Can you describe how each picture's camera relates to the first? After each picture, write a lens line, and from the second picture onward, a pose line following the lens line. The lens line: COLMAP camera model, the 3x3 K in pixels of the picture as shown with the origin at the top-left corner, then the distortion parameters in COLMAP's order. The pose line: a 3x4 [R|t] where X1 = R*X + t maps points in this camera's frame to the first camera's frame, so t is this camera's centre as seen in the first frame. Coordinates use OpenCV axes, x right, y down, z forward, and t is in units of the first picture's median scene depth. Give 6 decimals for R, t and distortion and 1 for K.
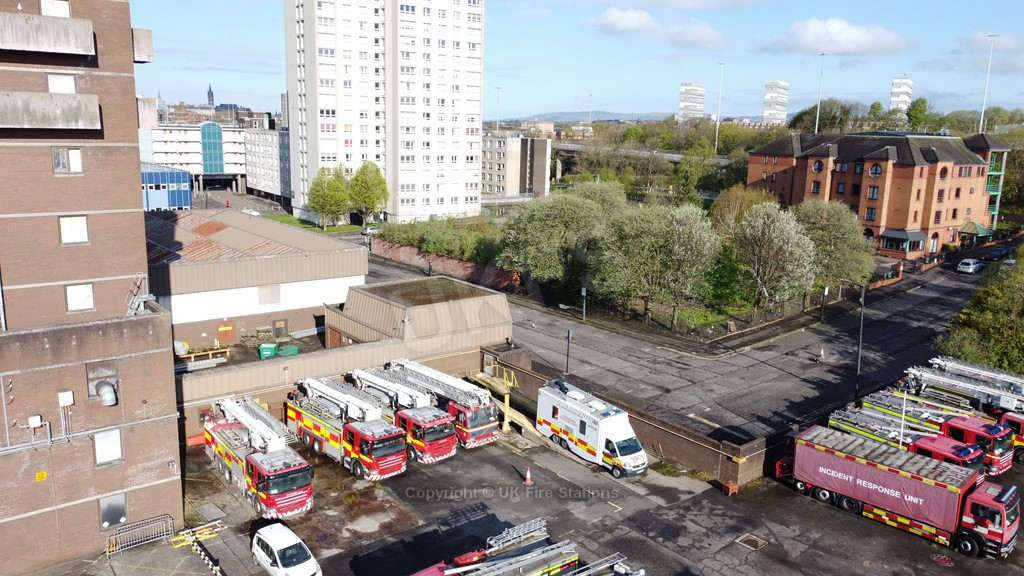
lens RADIAL K [[779.0, 0, 512.0], [0, 779.0, 288.0], [0, 0, 1]] dist [0.006653, -0.002991]
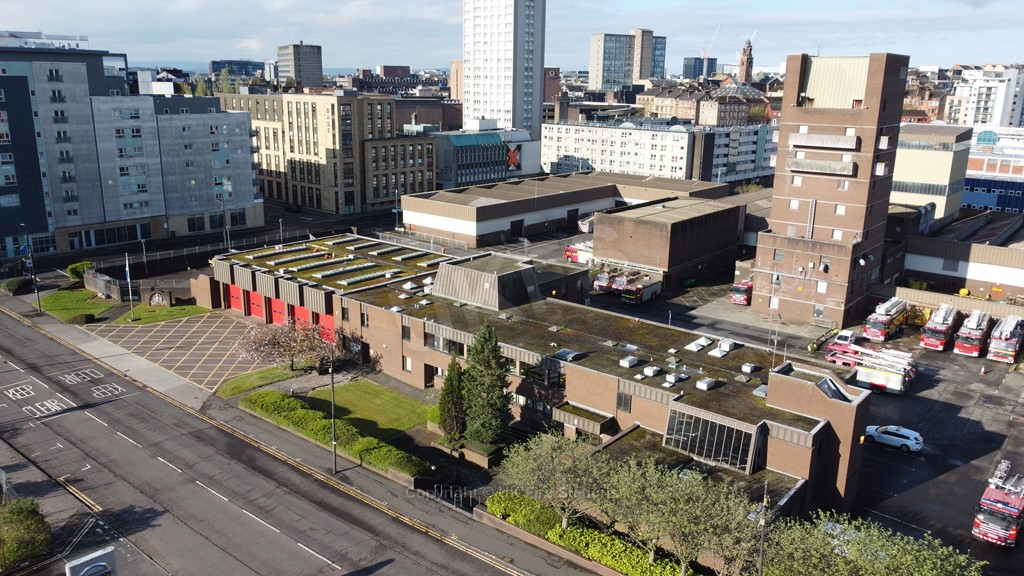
lens RADIAL K [[779.0, 0, 512.0], [0, 779.0, 288.0], [0, 0, 1]] dist [0.006653, -0.002991]
pose [[0.207308, 0.231148, -0.950576, 1.753406], [-0.213390, 0.958971, 0.186652, -0.071890], [0.954719, 0.164149, 0.248127, -0.688355]]
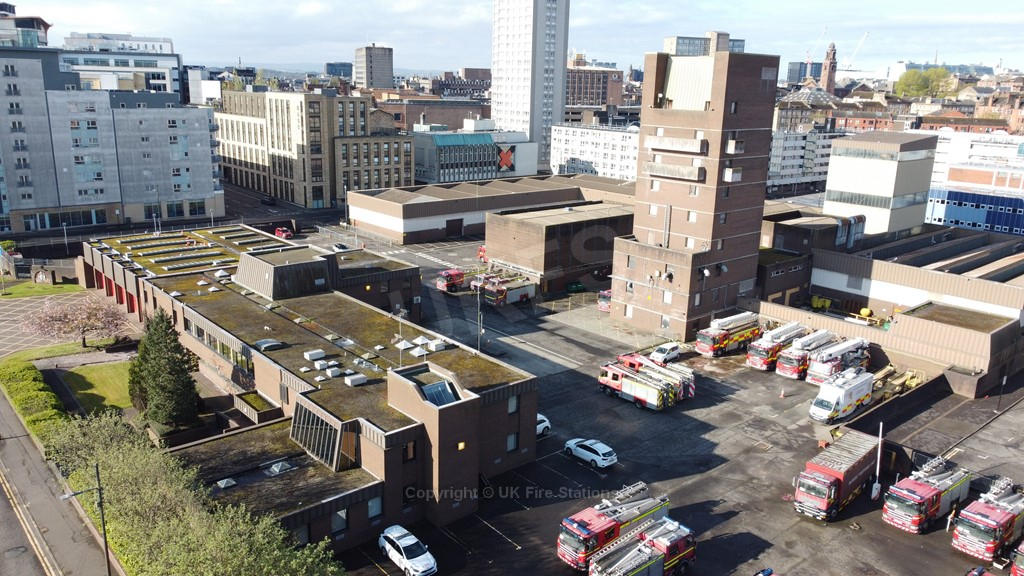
lens RADIAL K [[779.0, 0, 512.0], [0, 779.0, 288.0], [0, 0, 1]] dist [0.006653, -0.002991]
pose [[0.050624, 0.233023, -0.971153, 1.869842], [-0.230417, 0.948891, 0.215670, -0.255491], [0.971774, 0.212852, 0.101729, 0.191660]]
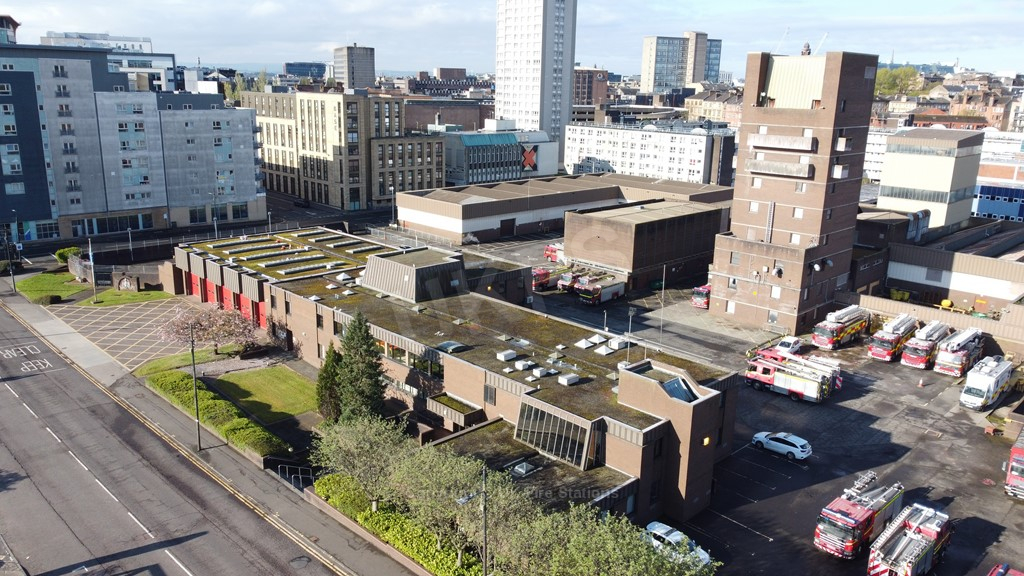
lens RADIAL K [[779.0, 0, 512.0], [0, 779.0, 288.0], [0, 0, 1]] dist [0.006653, -0.002991]
pose [[0.113940, 0.231730, -0.966084, 1.837171], [-0.225371, 0.953095, 0.202034, -0.139784], [0.967588, 0.194708, 0.160820, -0.299974]]
